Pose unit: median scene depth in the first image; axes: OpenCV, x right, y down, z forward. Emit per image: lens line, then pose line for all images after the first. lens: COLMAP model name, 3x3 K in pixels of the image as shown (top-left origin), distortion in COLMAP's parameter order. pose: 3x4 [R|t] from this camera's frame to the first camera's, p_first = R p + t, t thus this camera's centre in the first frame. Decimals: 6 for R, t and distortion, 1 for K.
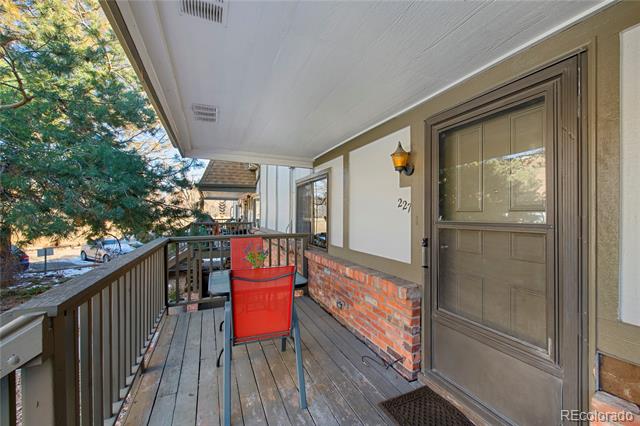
lens RADIAL K [[253.3, 0, 322.0], [0, 253.3, 209.7], [0, 0, 1]] dist [0.000675, -0.000250]
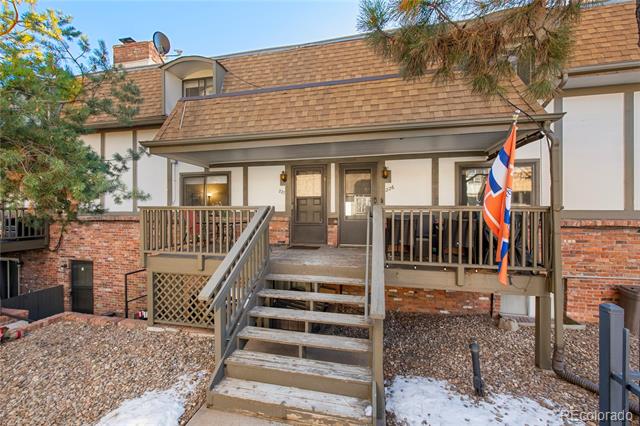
lens RADIAL K [[253.3, 0, 322.0], [0, 253.3, 209.7], [0, 0, 1]] dist [0.000675, -0.000250]
pose [[0.597651, 0.000669, 0.801756, -1.765471], [-0.013813, 0.999860, 0.009463, 0.155026], [-0.801637, -0.016730, 0.597577, -1.130045]]
